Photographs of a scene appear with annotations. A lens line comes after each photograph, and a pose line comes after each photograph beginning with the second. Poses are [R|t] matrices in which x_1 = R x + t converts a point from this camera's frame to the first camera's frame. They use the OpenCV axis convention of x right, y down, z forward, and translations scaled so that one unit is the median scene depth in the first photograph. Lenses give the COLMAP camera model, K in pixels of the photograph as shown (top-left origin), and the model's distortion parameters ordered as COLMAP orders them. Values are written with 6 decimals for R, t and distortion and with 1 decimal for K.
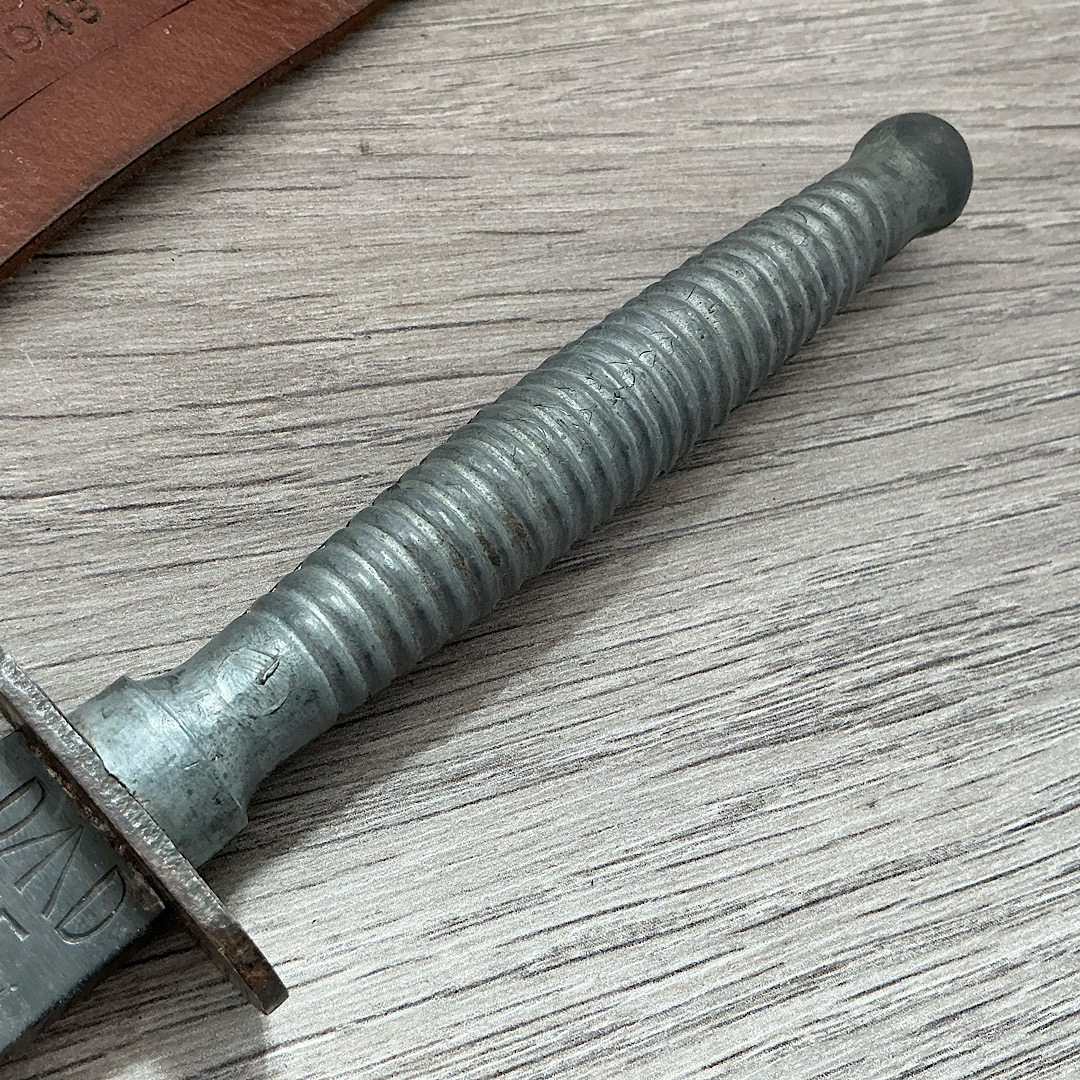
lens RADIAL K [[1212.5, 0, 540.0], [0, 1212.5, 540.0], [0, 0, 1]] dist [0.148150, -0.358714]
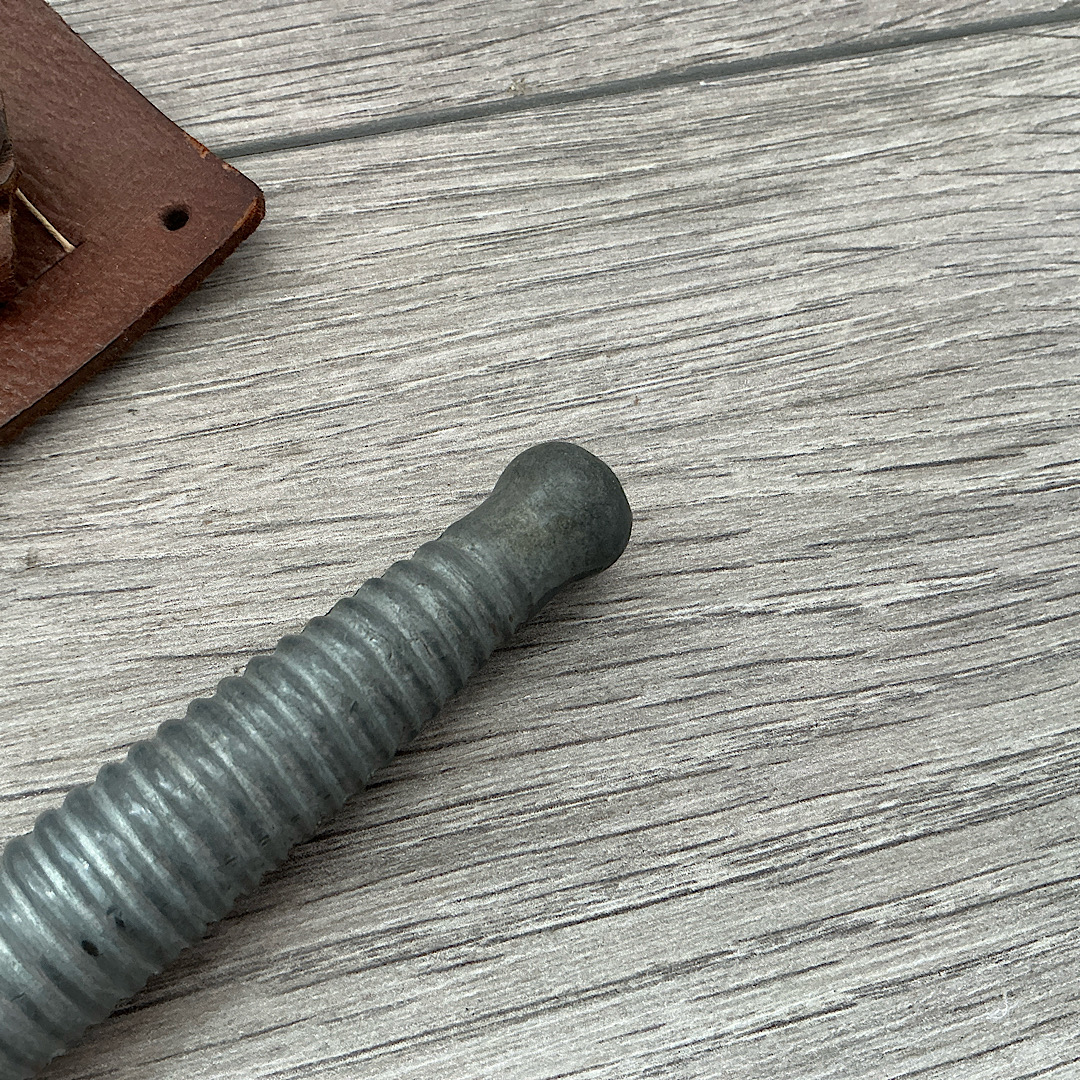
lens RADIAL K [[1212.5, 0, 540.0], [0, 1212.5, 540.0], [0, 0, 1]] dist [0.148150, -0.358714]
pose [[0.989633, 0.007208, -0.143442, 0.346657], [-0.012169, 0.999357, -0.033741, -0.311160], [0.143106, 0.035137, 0.989083, 0.182665]]
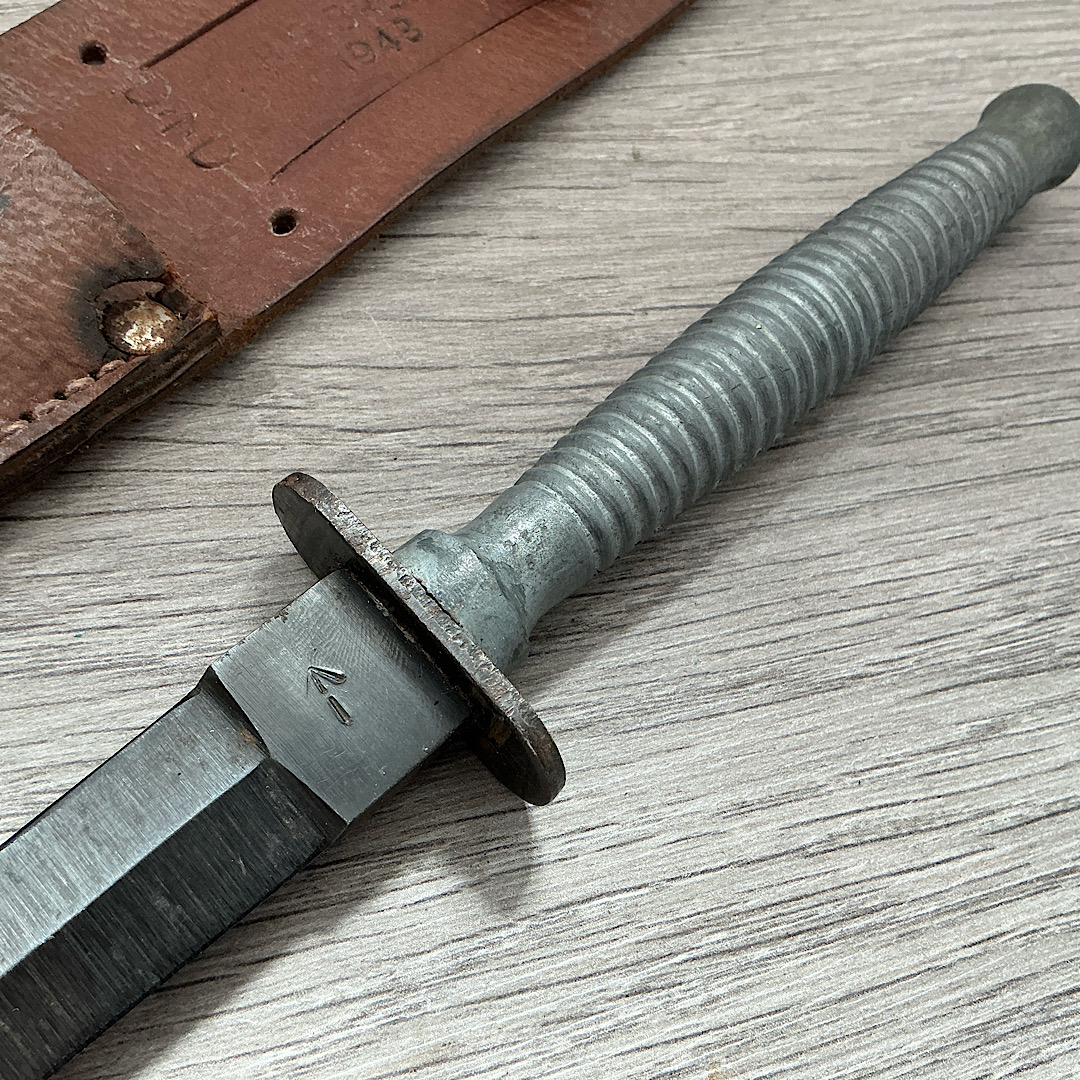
lens RADIAL K [[1212.5, 0, 540.0], [0, 1212.5, 540.0], [0, 0, 1]] dist [0.148150, -0.358714]
pose [[0.998348, 0.030678, -0.048571, -0.167692], [-0.033409, 0.997847, -0.056444, 0.107879], [0.046735, 0.057974, 0.997224, -0.126789]]
